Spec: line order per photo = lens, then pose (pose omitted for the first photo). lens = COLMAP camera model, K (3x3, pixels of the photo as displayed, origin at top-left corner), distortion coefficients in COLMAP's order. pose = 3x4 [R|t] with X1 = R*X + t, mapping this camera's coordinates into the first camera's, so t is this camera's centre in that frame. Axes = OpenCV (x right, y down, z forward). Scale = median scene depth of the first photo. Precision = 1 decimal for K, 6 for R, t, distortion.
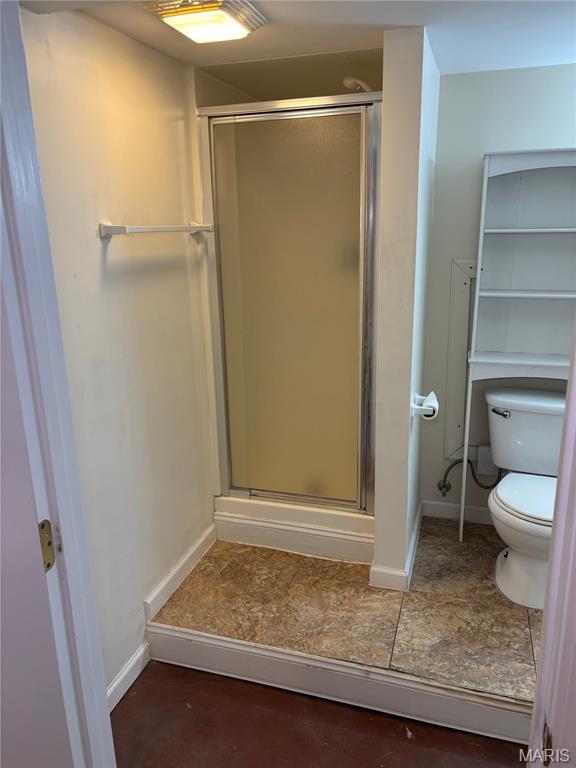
lens RADIAL K [[579.6, 0, 296.0], [0, 579.6, 382.8], [0, 0, 1]] dist [0.030955, -0.015280]
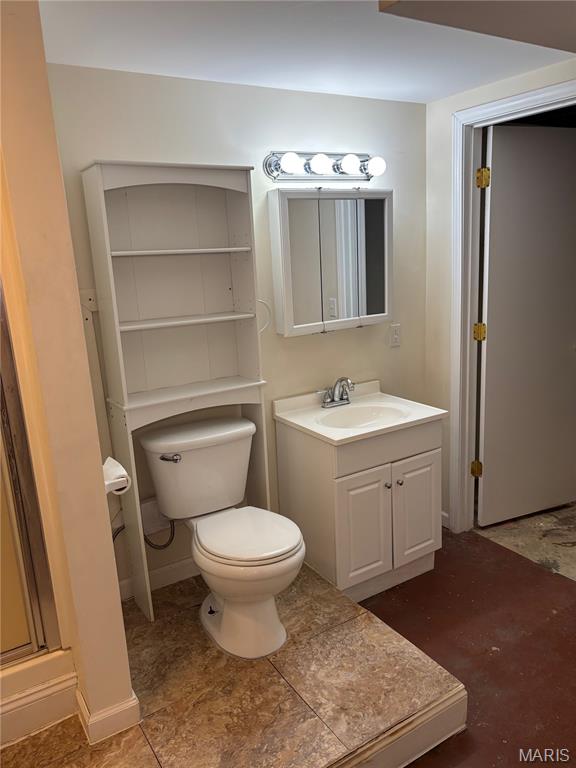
lens RADIAL K [[579.6, 0, 284.2], [0, 579.6, 383.9], [0, 0, 1]] dist [0.030955, -0.015280]
pose [[0.657590, -0.193131, 0.728201, -0.154743], [0.235859, 0.970769, 0.044475, -0.057910], [-0.715504, 0.142507, 0.683919, 0.275915]]
